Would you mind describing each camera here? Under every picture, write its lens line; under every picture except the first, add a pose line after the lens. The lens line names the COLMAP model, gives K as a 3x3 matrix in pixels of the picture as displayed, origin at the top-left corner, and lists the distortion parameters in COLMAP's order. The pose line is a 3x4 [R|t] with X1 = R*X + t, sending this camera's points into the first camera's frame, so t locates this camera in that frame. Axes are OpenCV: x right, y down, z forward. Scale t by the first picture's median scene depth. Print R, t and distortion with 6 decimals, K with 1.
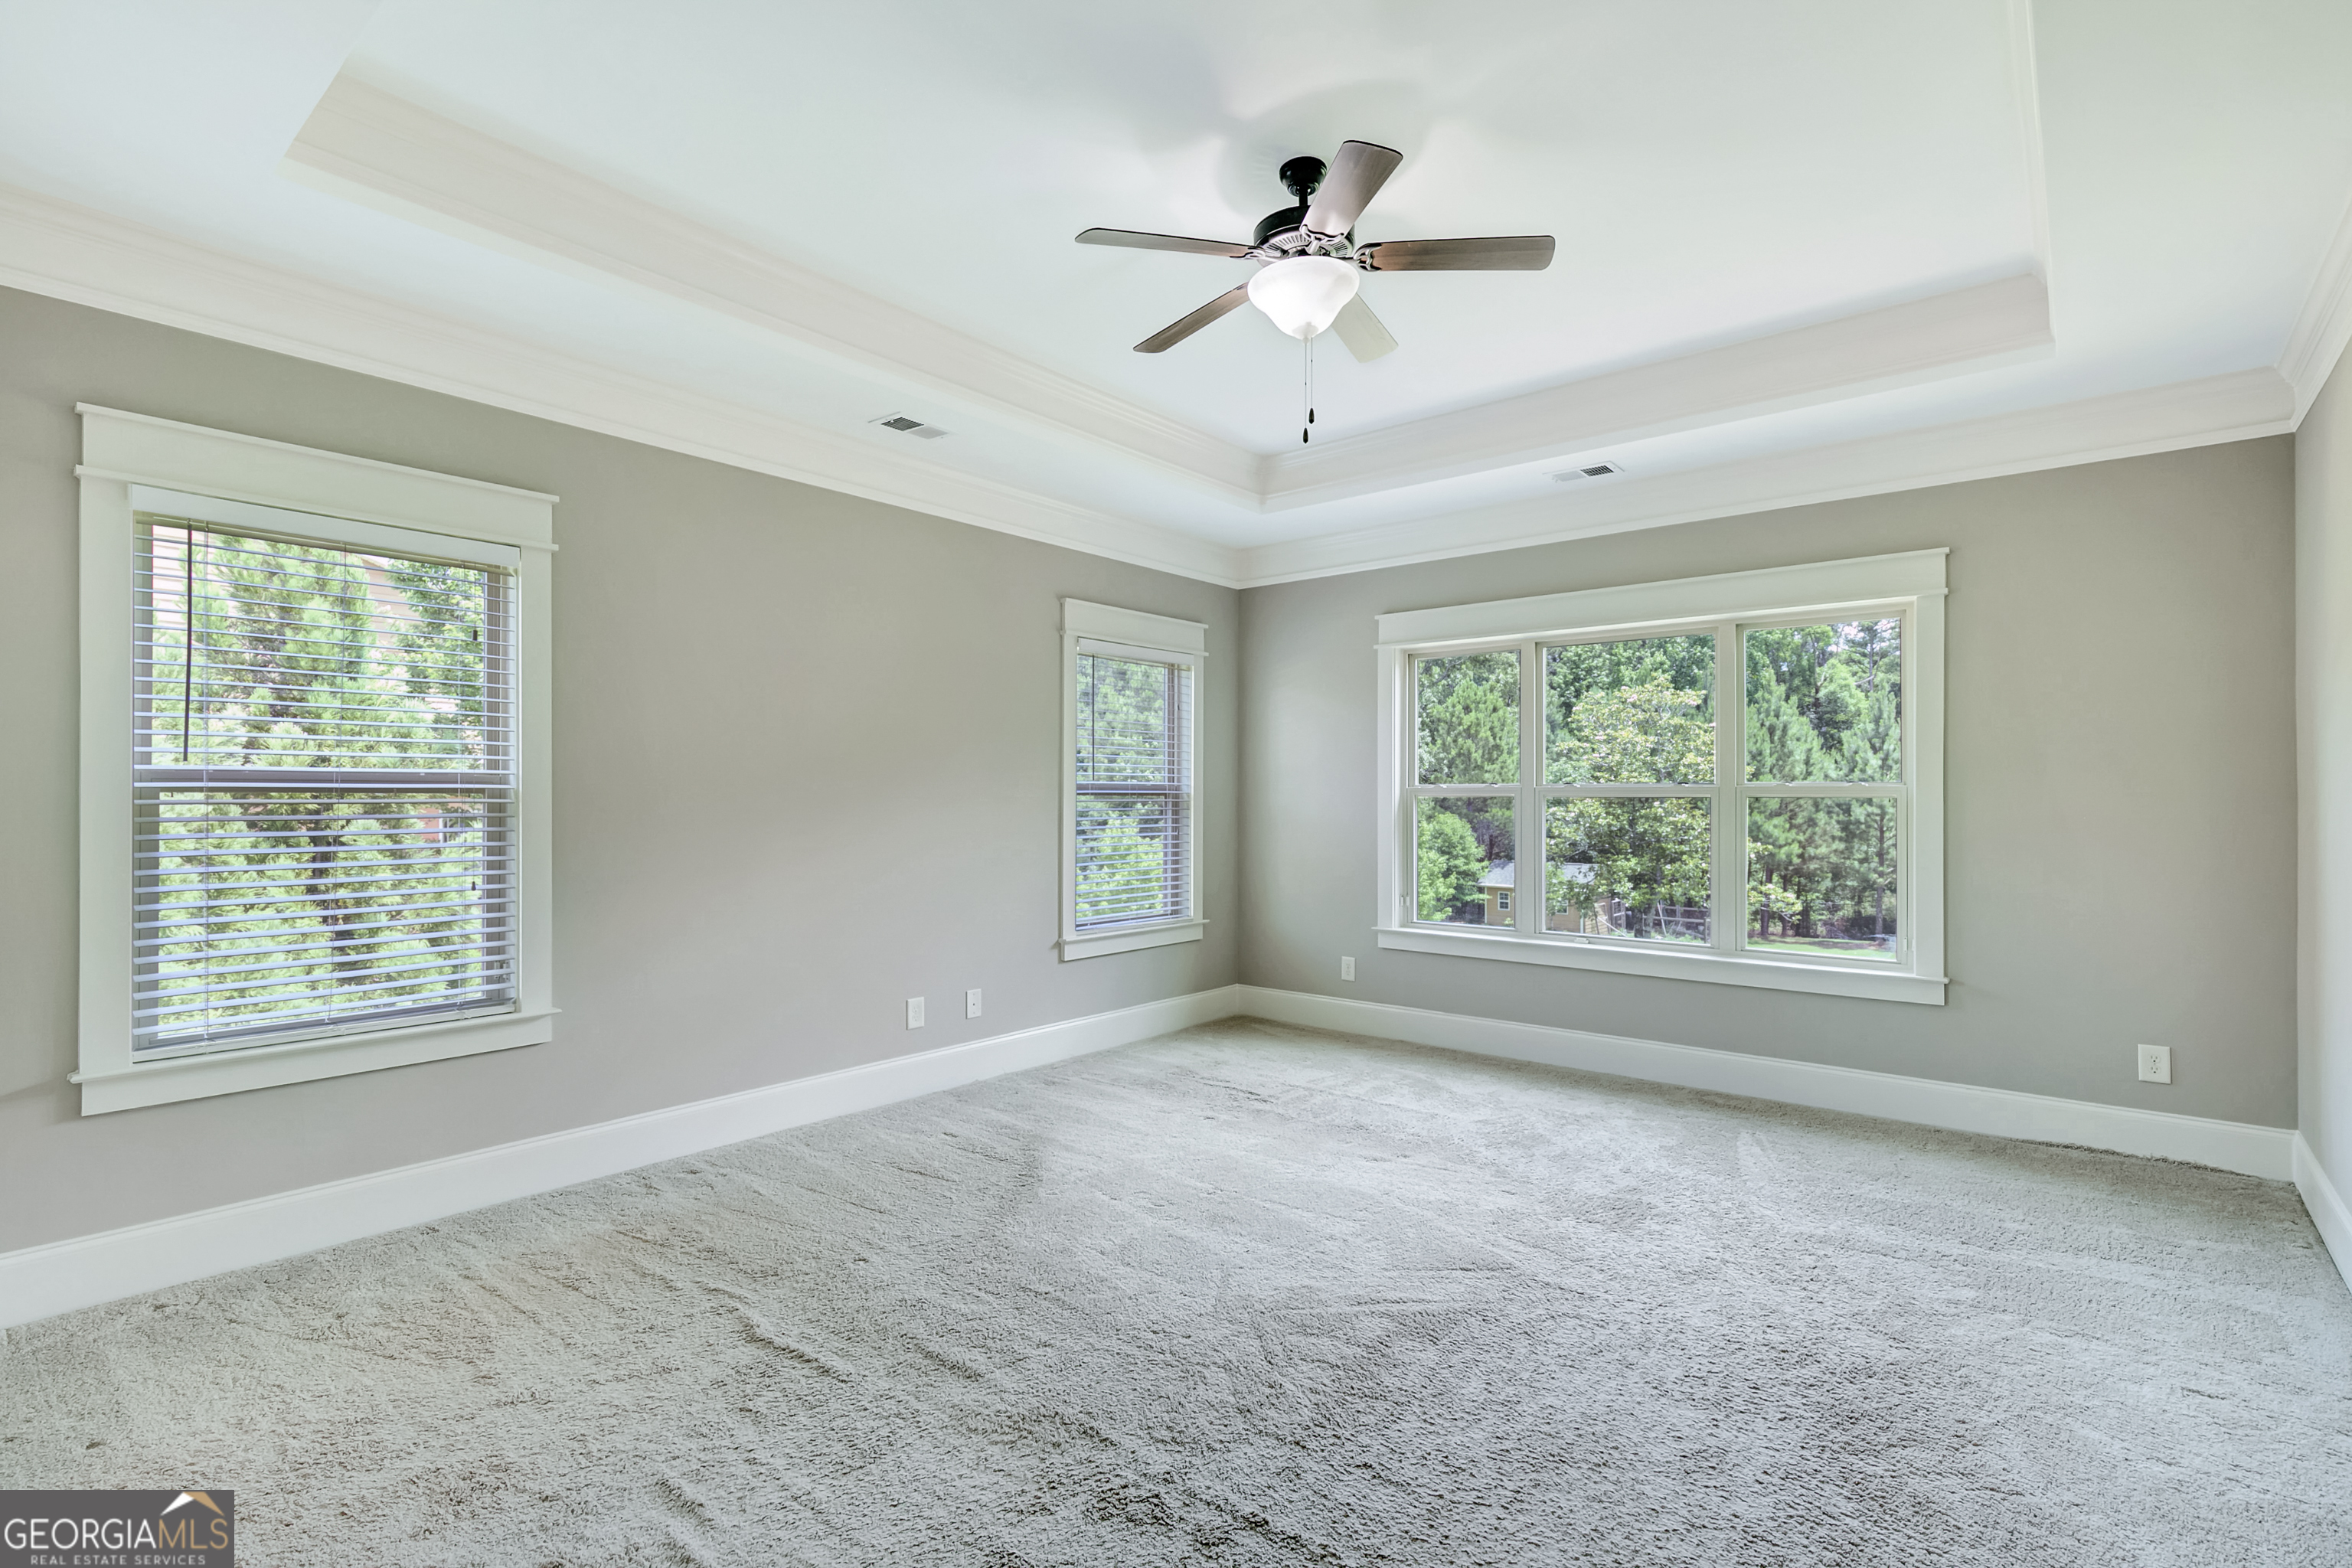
lens RADIAL K [[1097.2, 0, 1188.1], [0, 1097.2, 797.7], [0, 0, 1]] dist [0.004019, -0.000722]
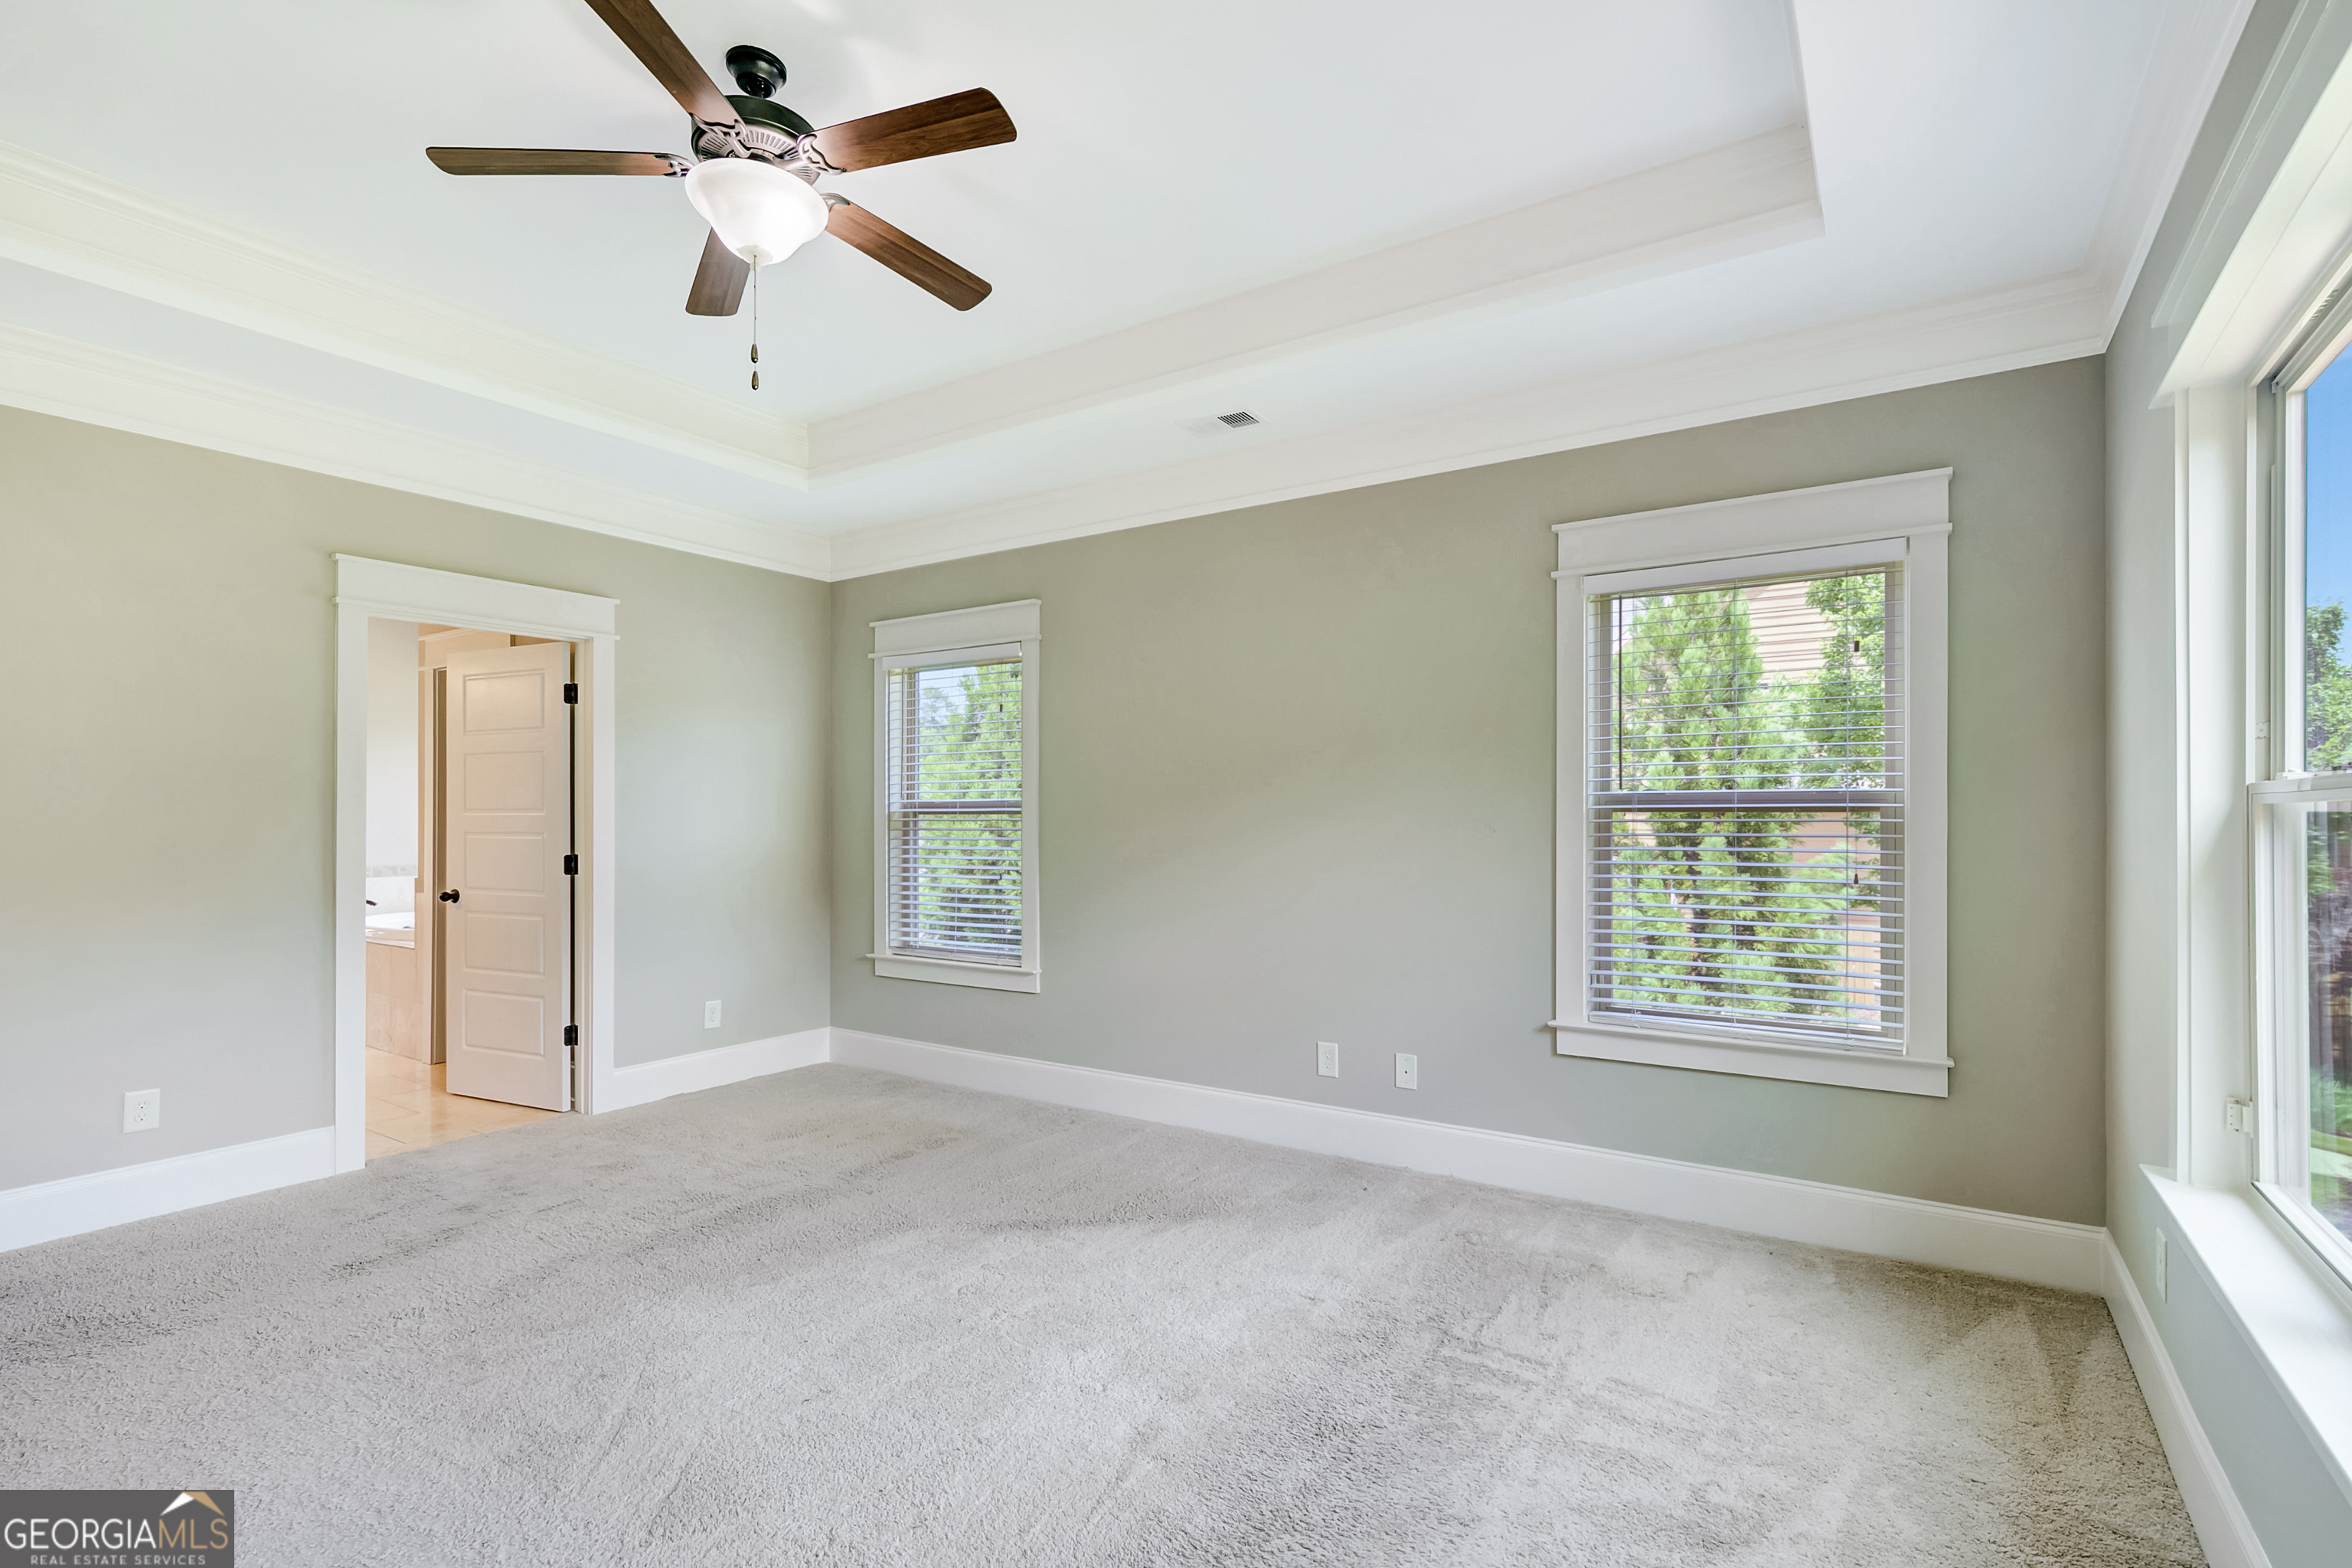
lens RADIAL K [[1097.2, 0, 1164.9], [0, 1097.2, 804.6], [0, 0, 1]] dist [0.004019, -0.000722]
pose [[0.103897, -0.012351, -0.994511, 0.539816], [0.000816, 0.999924, -0.012333, 0.001432], [0.994588, 0.000470, 0.103899, 0.677476]]
